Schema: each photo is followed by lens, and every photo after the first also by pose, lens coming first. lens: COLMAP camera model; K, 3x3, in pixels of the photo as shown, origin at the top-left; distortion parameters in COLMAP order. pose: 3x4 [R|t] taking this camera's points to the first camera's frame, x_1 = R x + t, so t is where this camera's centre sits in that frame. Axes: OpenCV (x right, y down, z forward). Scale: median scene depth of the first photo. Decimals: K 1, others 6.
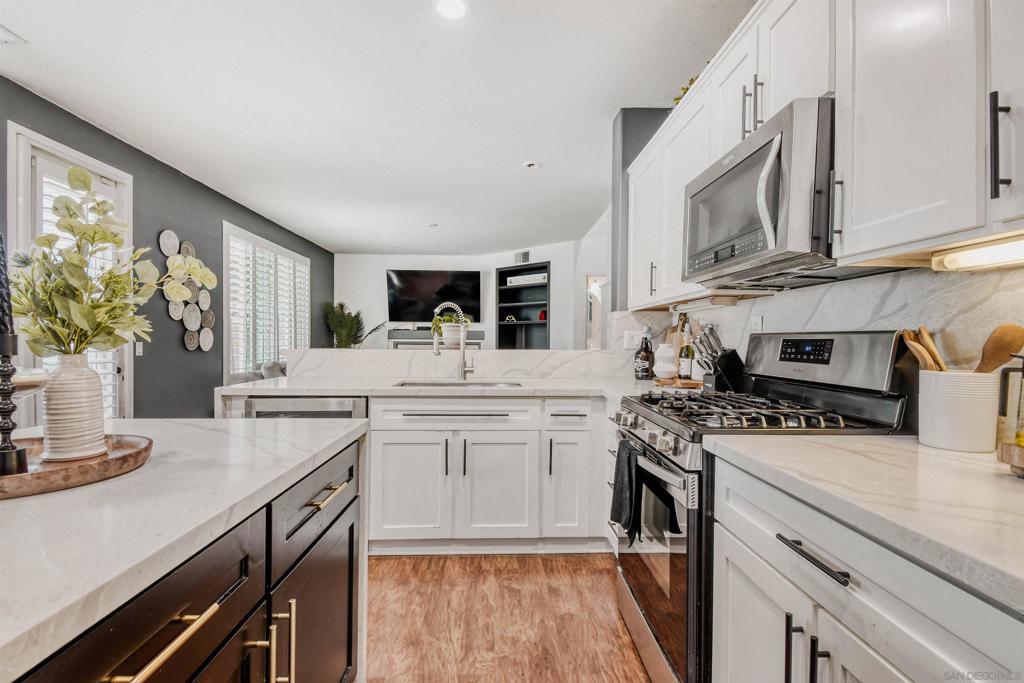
lens RADIAL K [[484.5, 0, 511.8], [0, 484.5, 343.8], [0, 0, 1]] dist [0.001926, -0.000103]
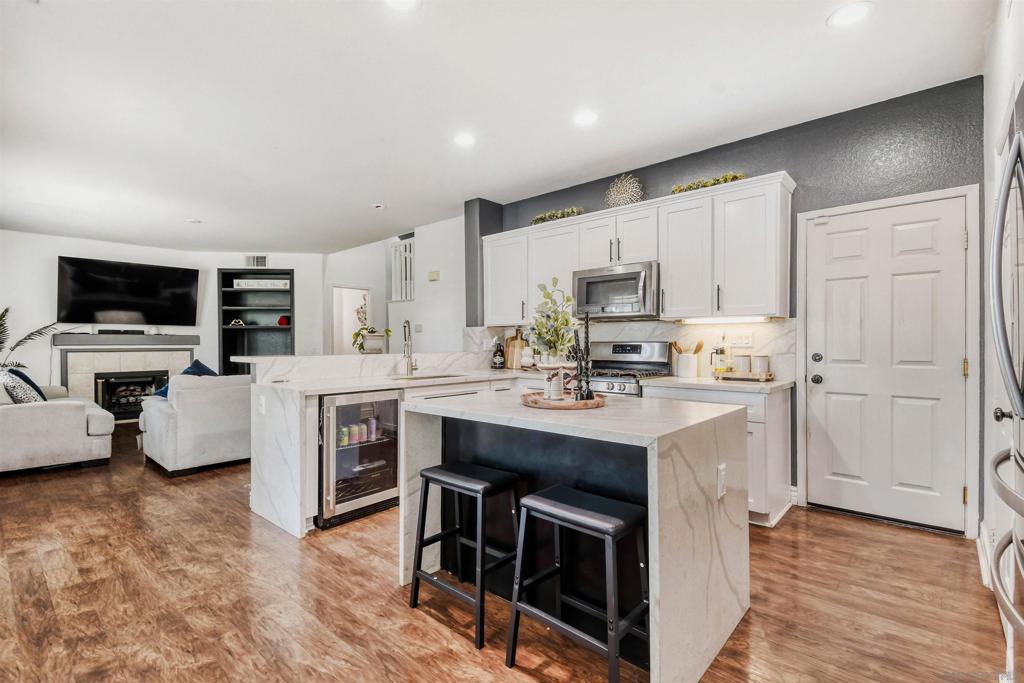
lens RADIAL K [[474.1, 0, 516.6], [0, 474.1, 345.1], [0, 0, 1]] dist [0.018548, -0.000678]
pose [[0.693570, -0.014756, 0.720238, -0.485850], [0.013811, 0.999879, 0.007185, -0.010008], [-0.720257, 0.004964, 0.693689, -0.090923]]
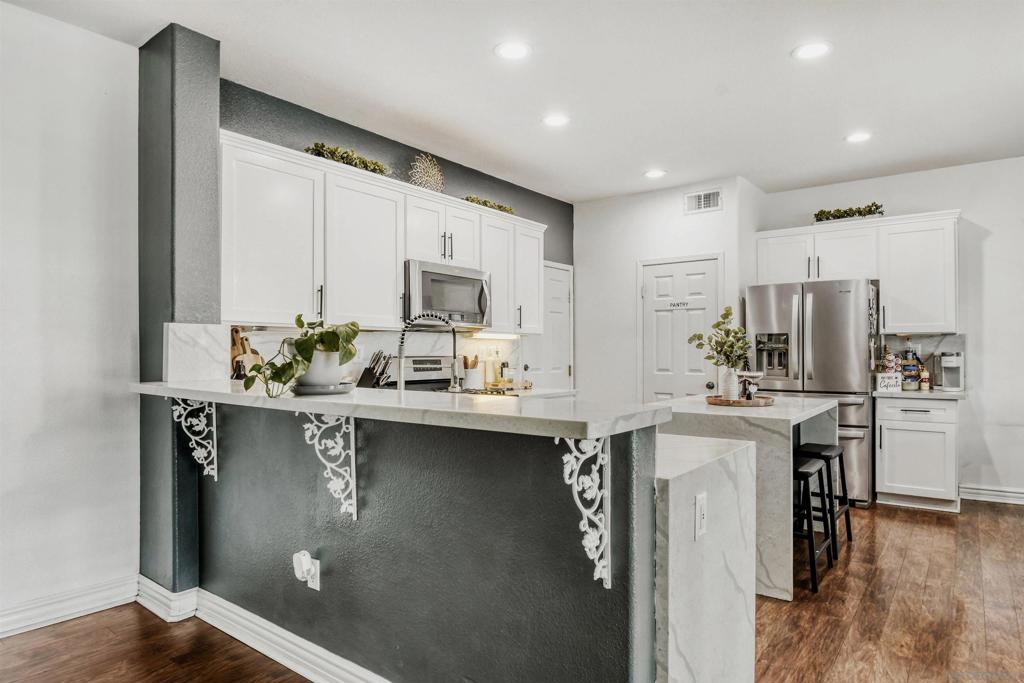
lens RADIAL K [[597.7, 0, 512.0], [0, 597.7, 341.5], [0, 0, 1]] dist [-0.013510, -0.013815]
pose [[-0.769344, 0.003077, 0.638828, -0.401037], [-0.001126, 0.999980, -0.006172, -0.022284], [-0.638834, -0.005468, -0.769325, 0.849715]]
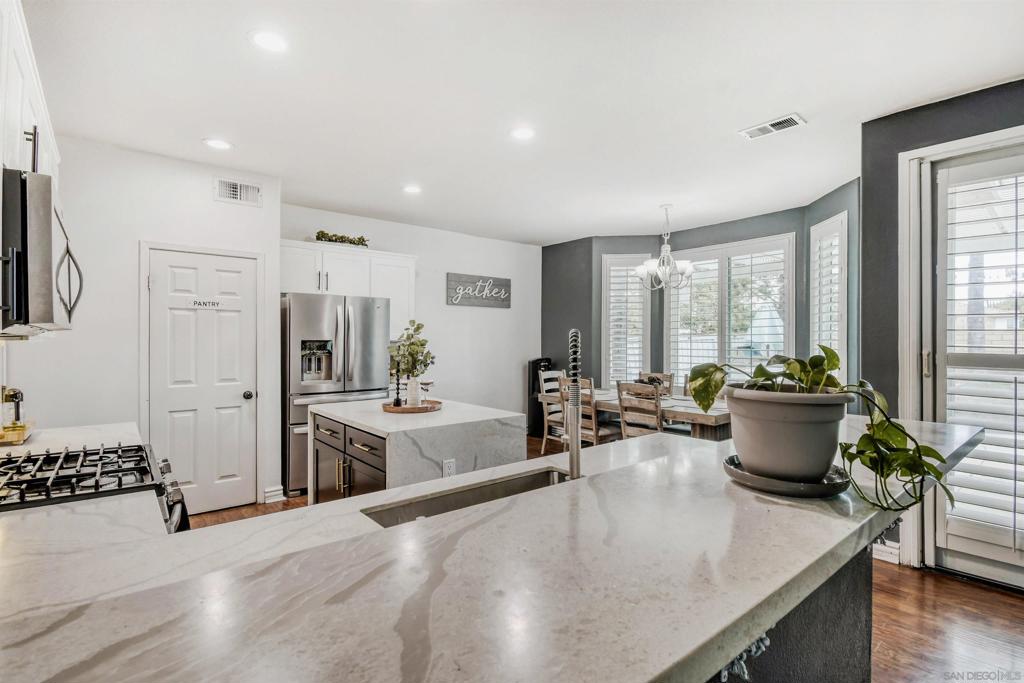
lens RADIAL K [[484.5, 0, 511.8], [0, 484.5, 343.8], [0, 0, 1]] dist [0.001926, -0.000103]
pose [[-0.794190, -0.006353, -0.607636, 0.099245], [-0.010708, 0.999936, 0.003541, -0.040706], [0.607575, 0.009319, -0.794208, 0.714243]]
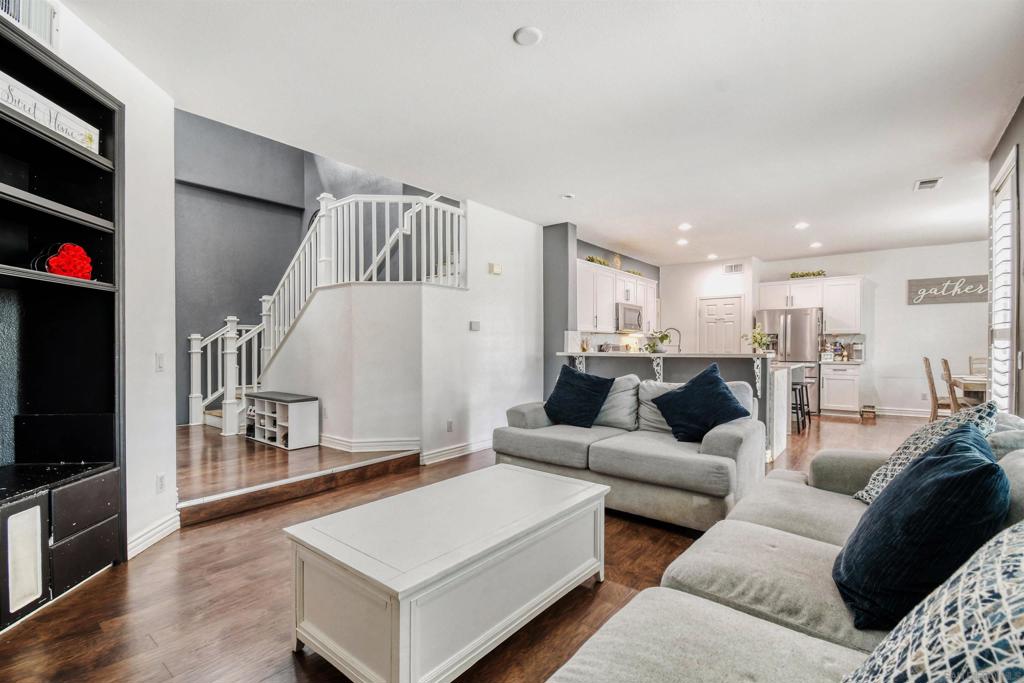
lens RADIAL K [[468.4, 0, 510.0], [0, 468.4, 346.9], [0, 0, 1]] dist [0.020578, -0.022813]
pose [[-0.755922, -0.008963, 0.654600, -0.480905], [-0.001249, 0.999924, 0.012249, -0.016092], [-0.654660, 0.008442, -0.755876, 1.566510]]
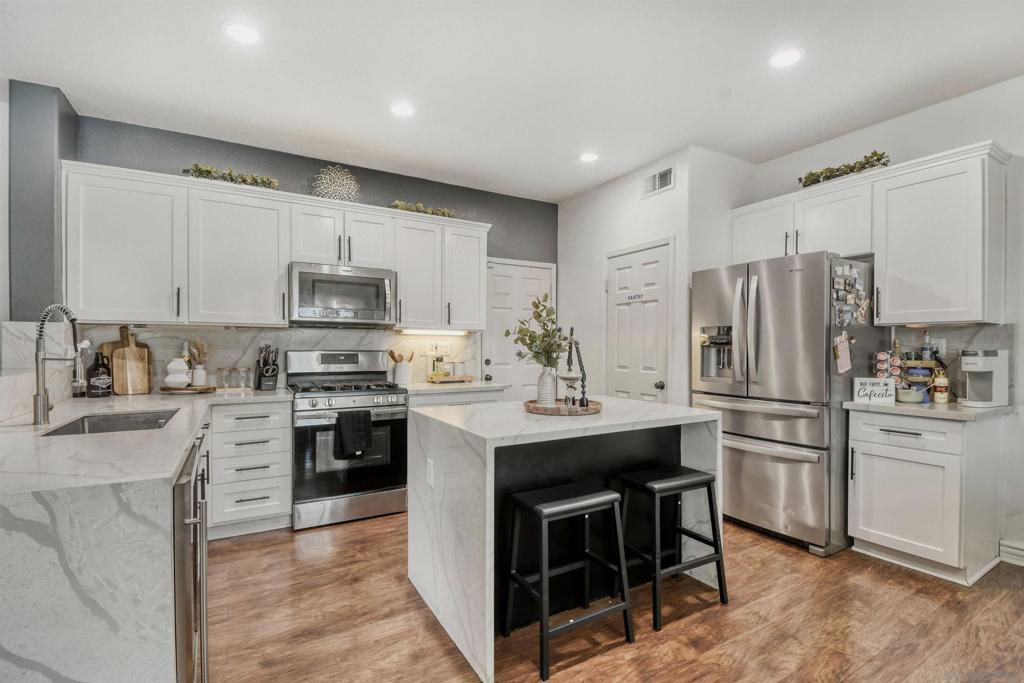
lens RADIAL K [[468.4, 0, 510.0], [0, 468.4, 346.9], [0, 0, 1]] dist [0.020578, -0.022813]
pose [[-0.471903, -0.009701, 0.881597, -0.532335], [-0.001536, 0.999947, 0.010181, -0.020131], [-0.881649, 0.003450, -0.471892, 0.417662]]
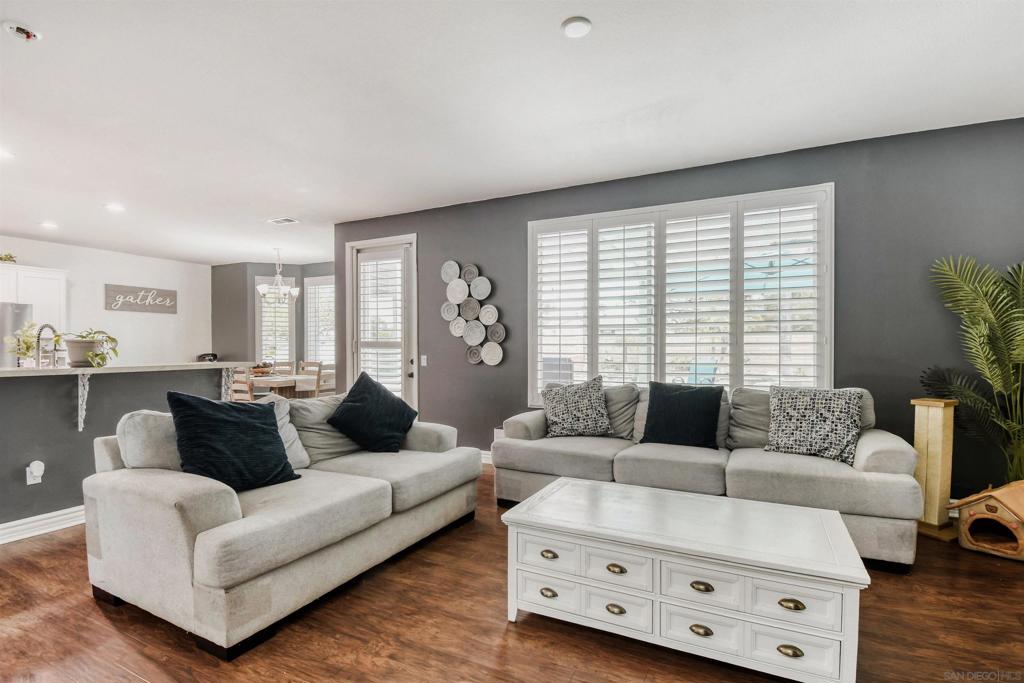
lens RADIAL K [[468.4, 0, 510.0], [0, 468.4, 346.9], [0, 0, 1]] dist [0.020578, -0.022813]
pose [[-0.464082, -0.005448, -0.885775, 0.188252], [-0.002964, 0.999985, -0.004598, -0.017619], [0.885787, 0.000492, -0.464092, 1.369735]]
